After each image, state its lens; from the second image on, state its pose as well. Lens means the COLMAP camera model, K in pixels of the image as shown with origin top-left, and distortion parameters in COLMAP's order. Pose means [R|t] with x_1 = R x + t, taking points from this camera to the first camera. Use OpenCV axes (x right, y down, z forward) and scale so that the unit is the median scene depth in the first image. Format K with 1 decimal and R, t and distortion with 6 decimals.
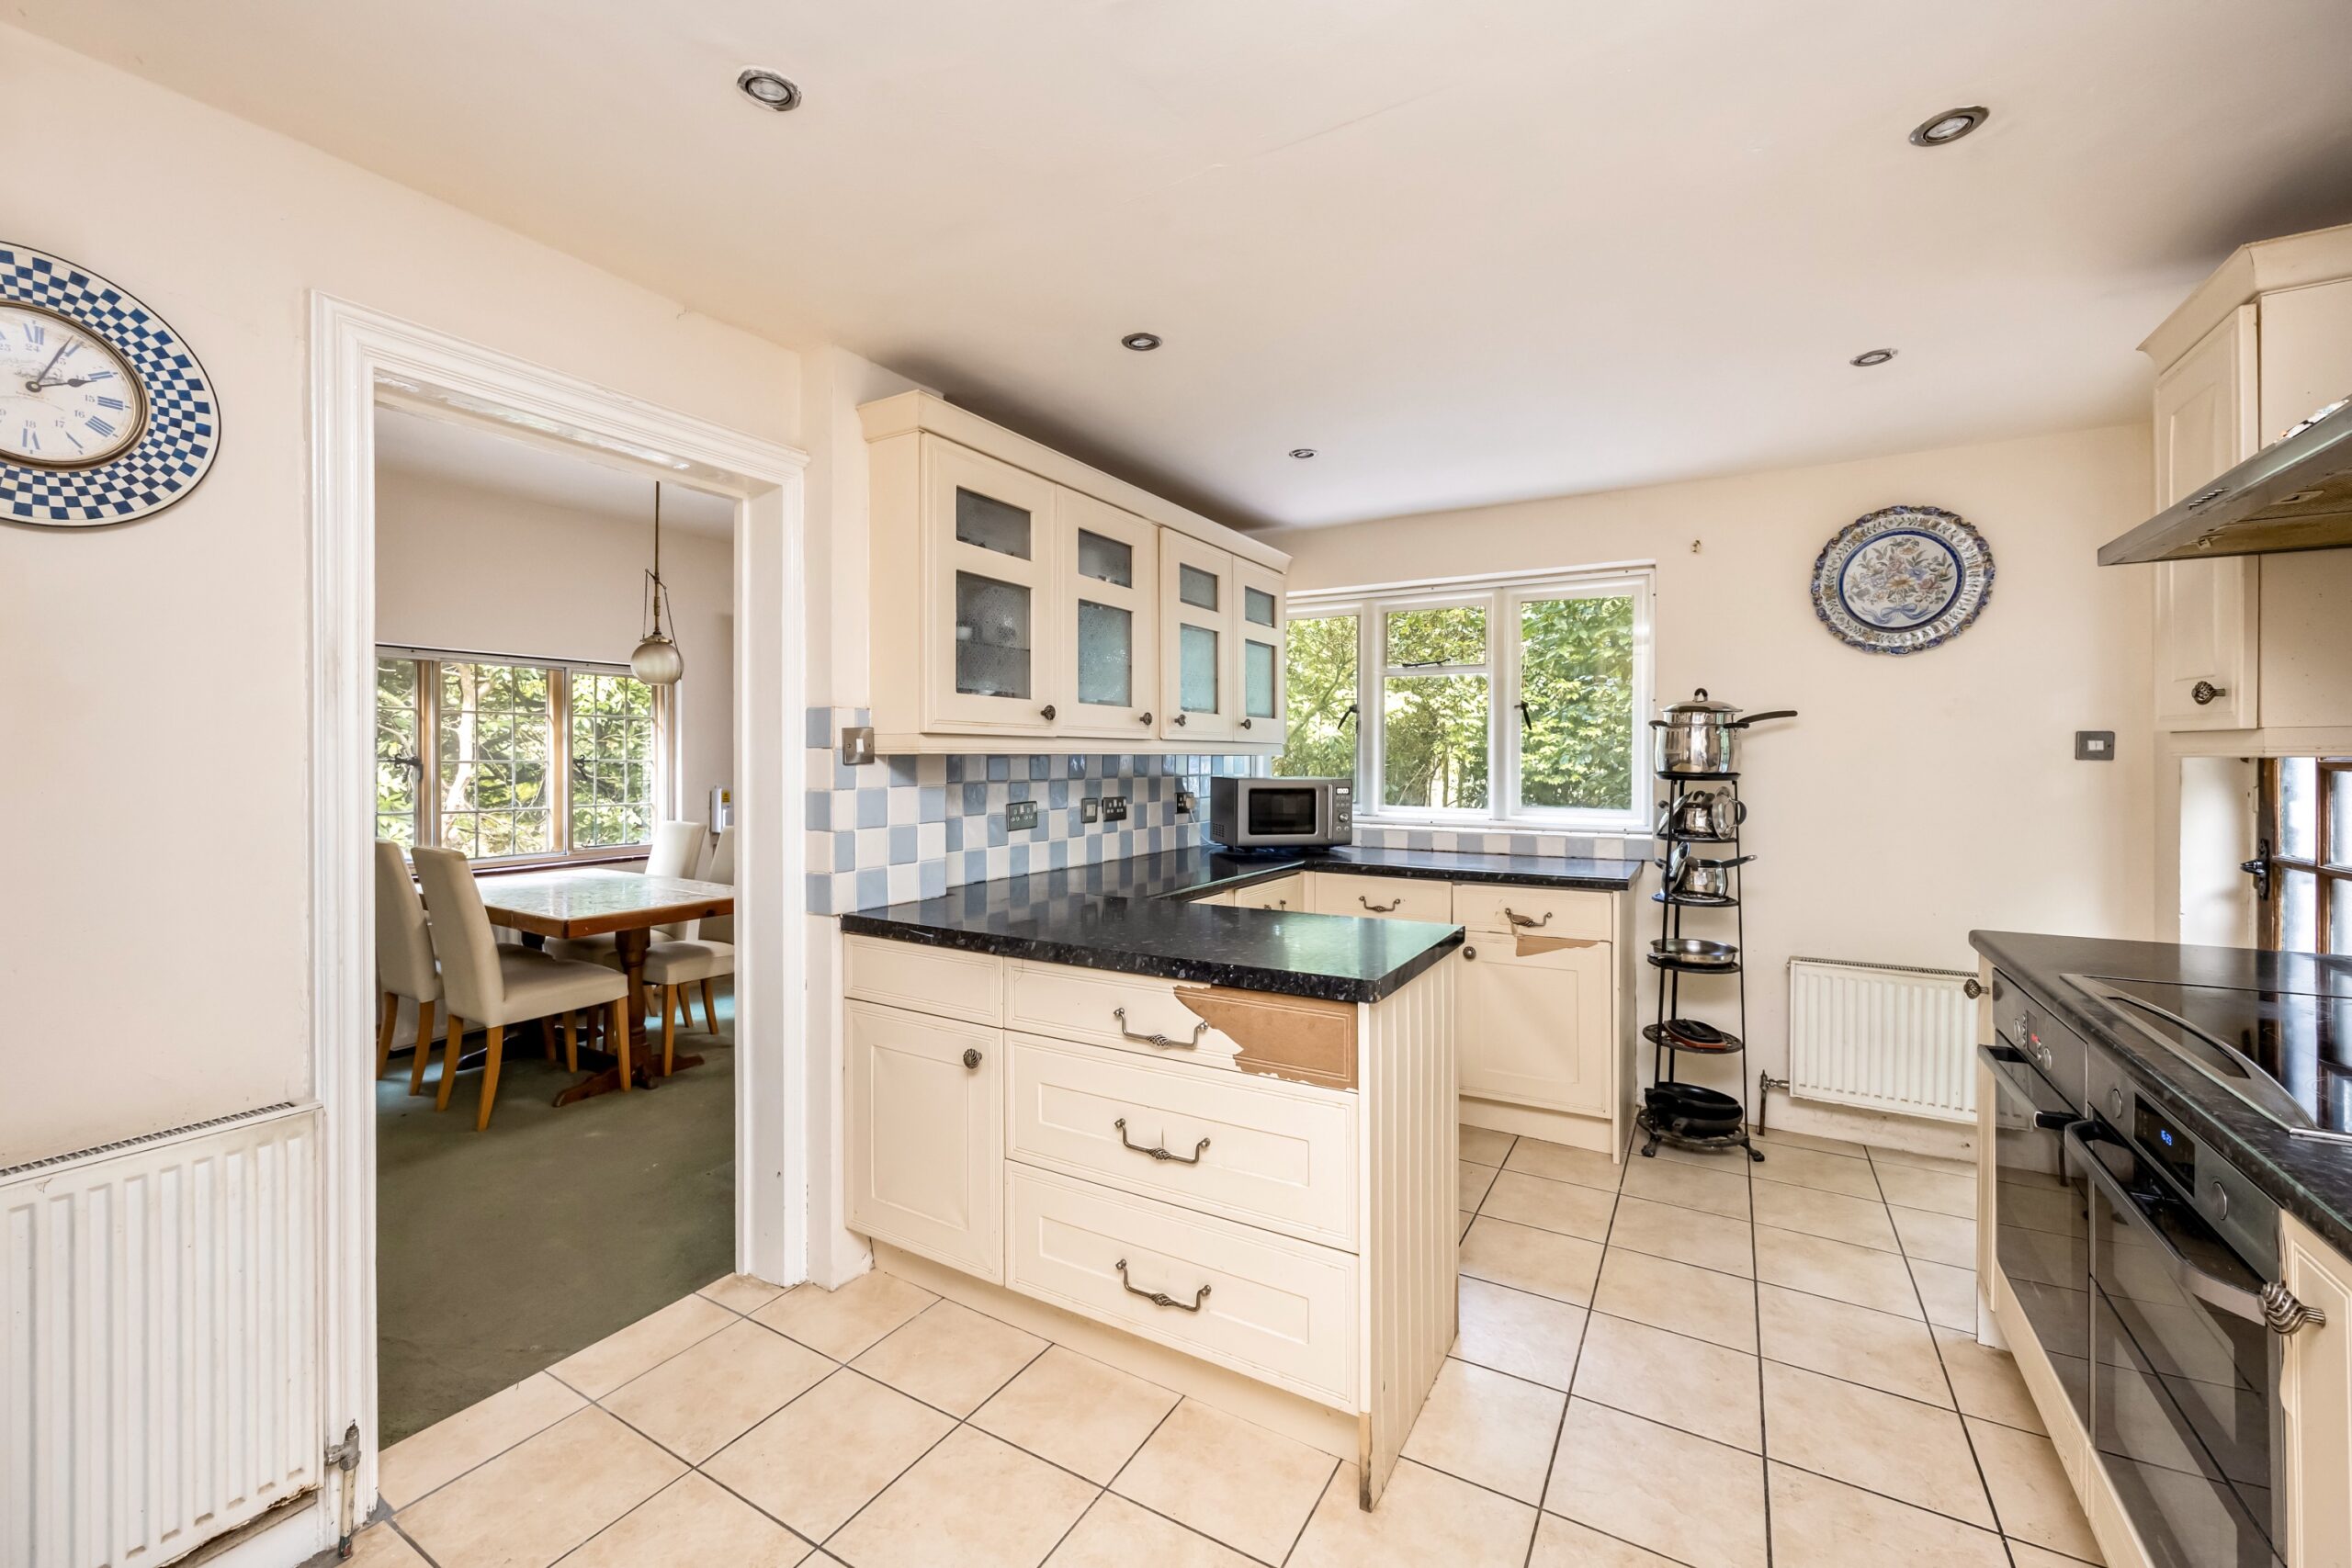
lens RADIAL K [[940.1, 0, 1174.8], [0, 940.1, 763.5], [0, 0, 1]] dist [0.000996, 0.000034]
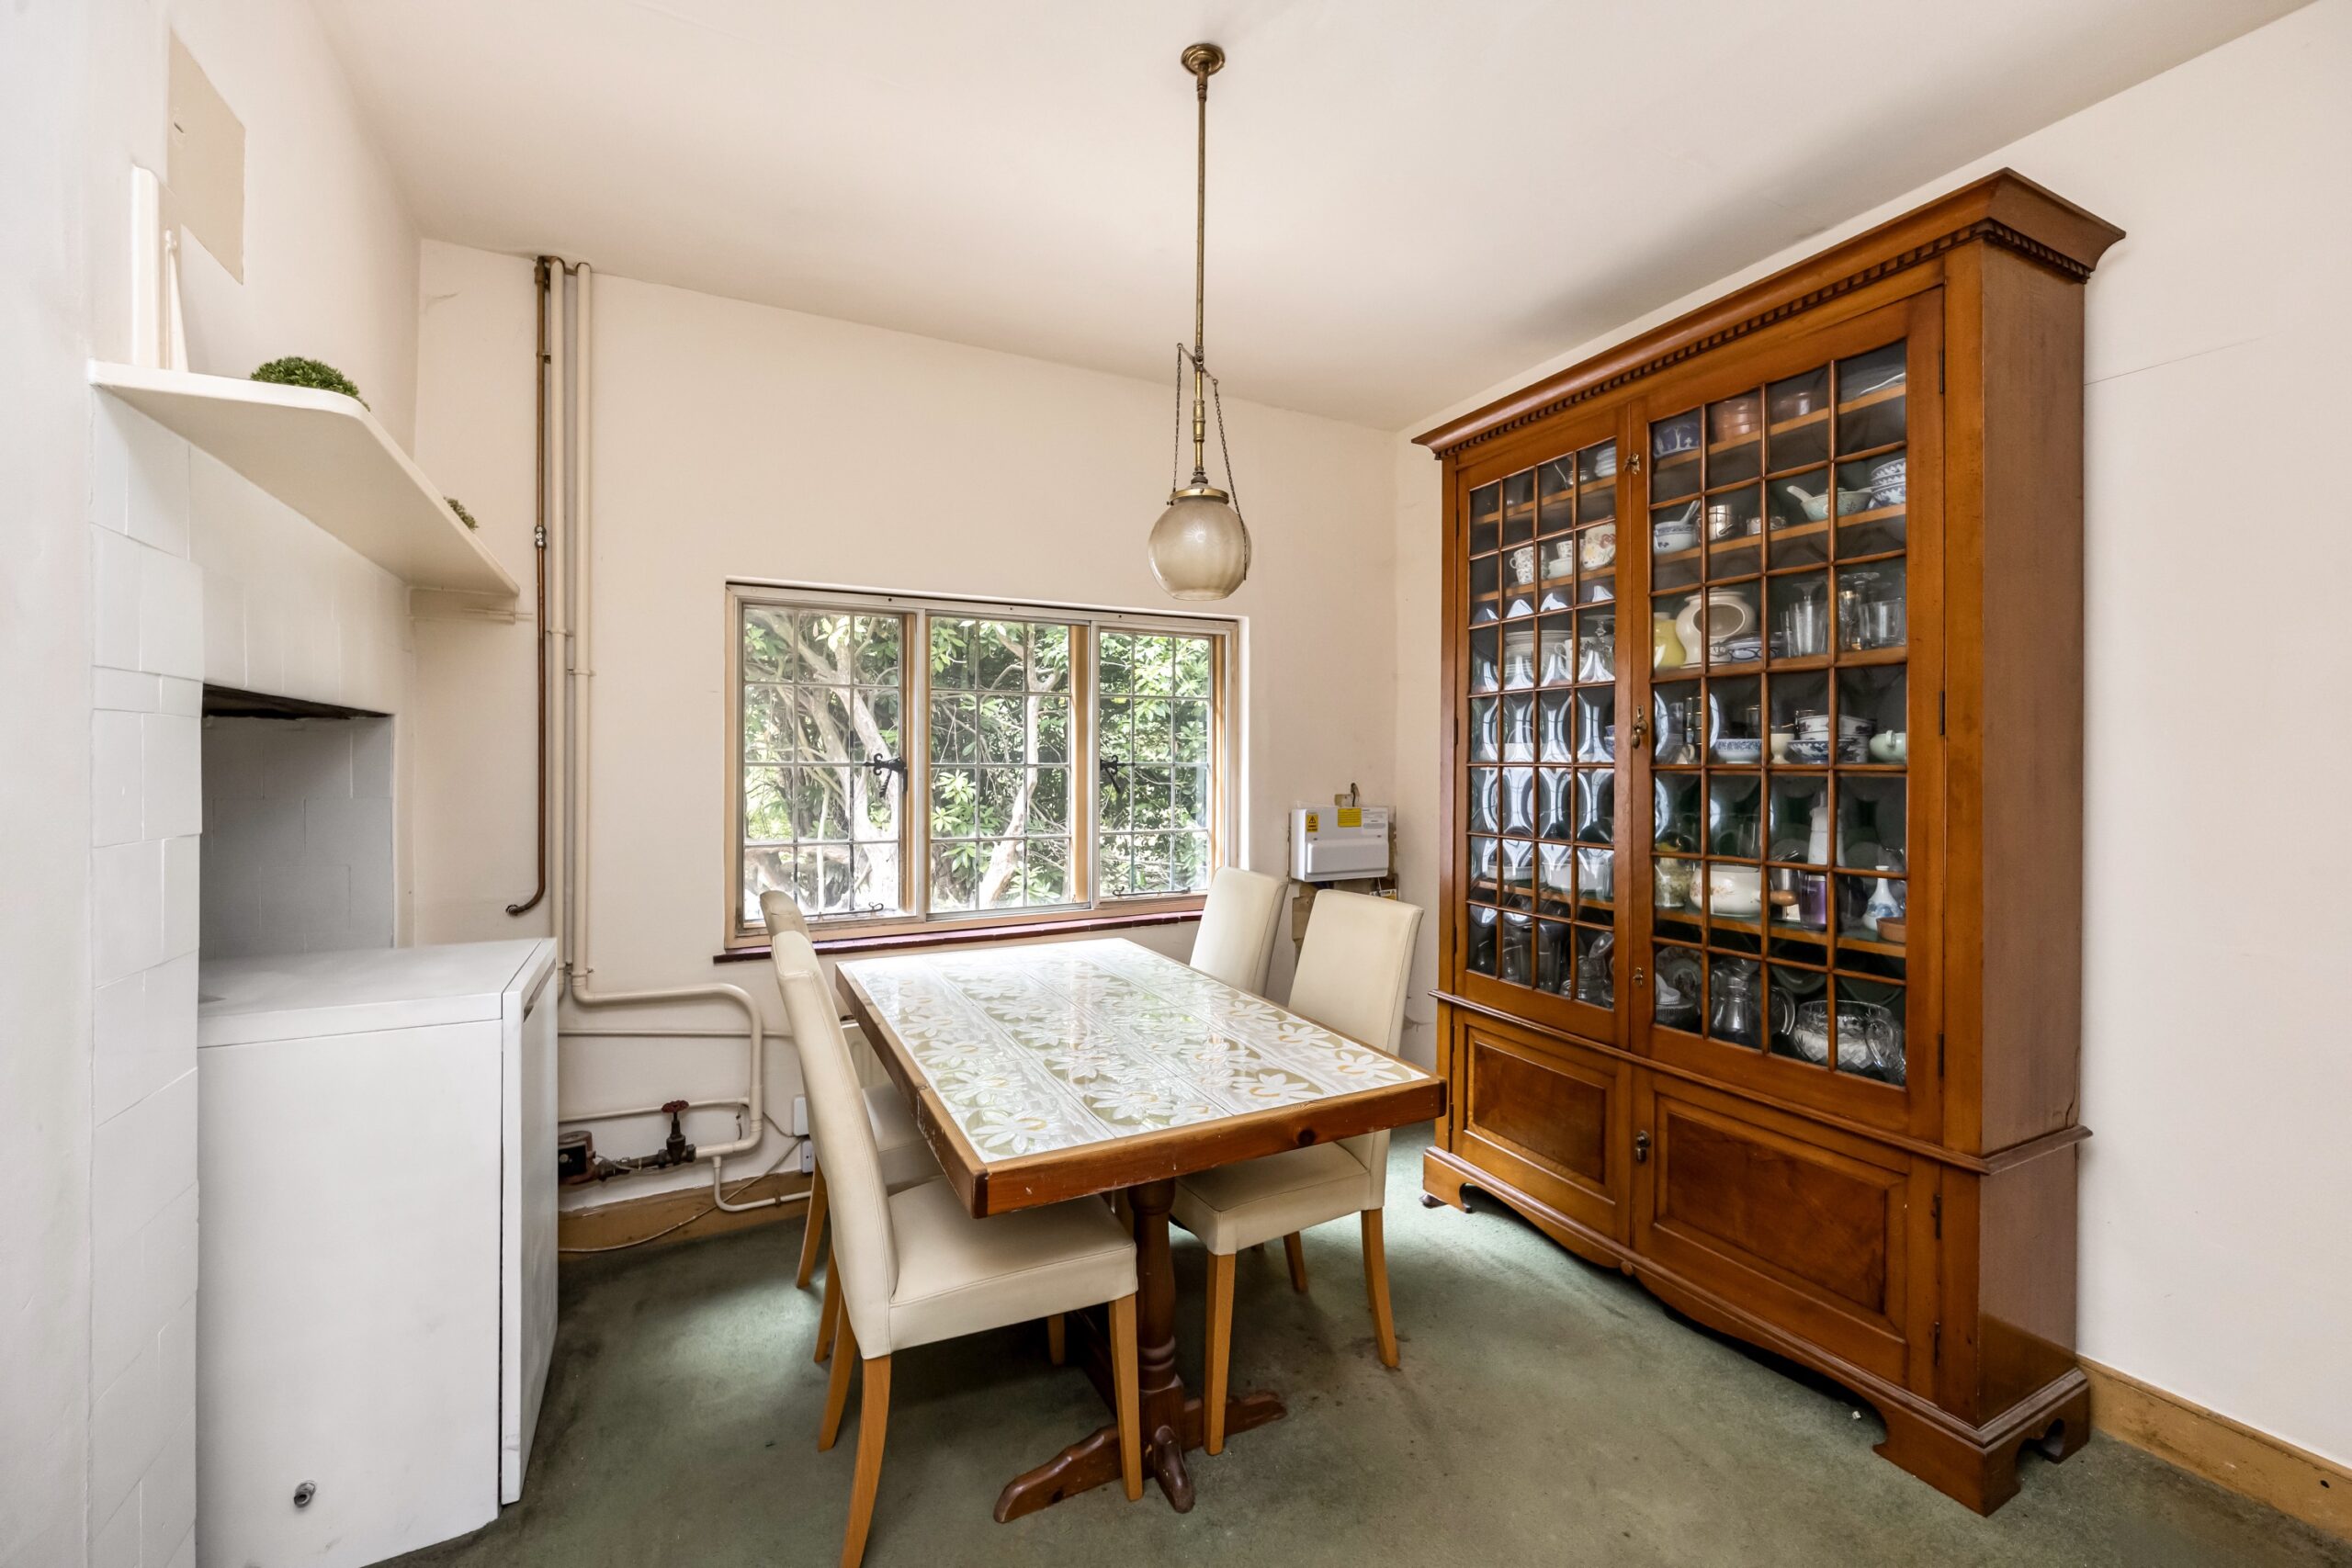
lens RADIAL K [[940.1, 0, 1170.4], [0, 940.1, 771.6], [0, 0, 1]] dist [0.000996, 0.000034]
pose [[0.844339, 0.002751, -0.535803, -0.316030], [-0.002159, 0.999996, 0.001731, 0.001166], [0.535805, -0.000305, 0.844341, 0.604164]]
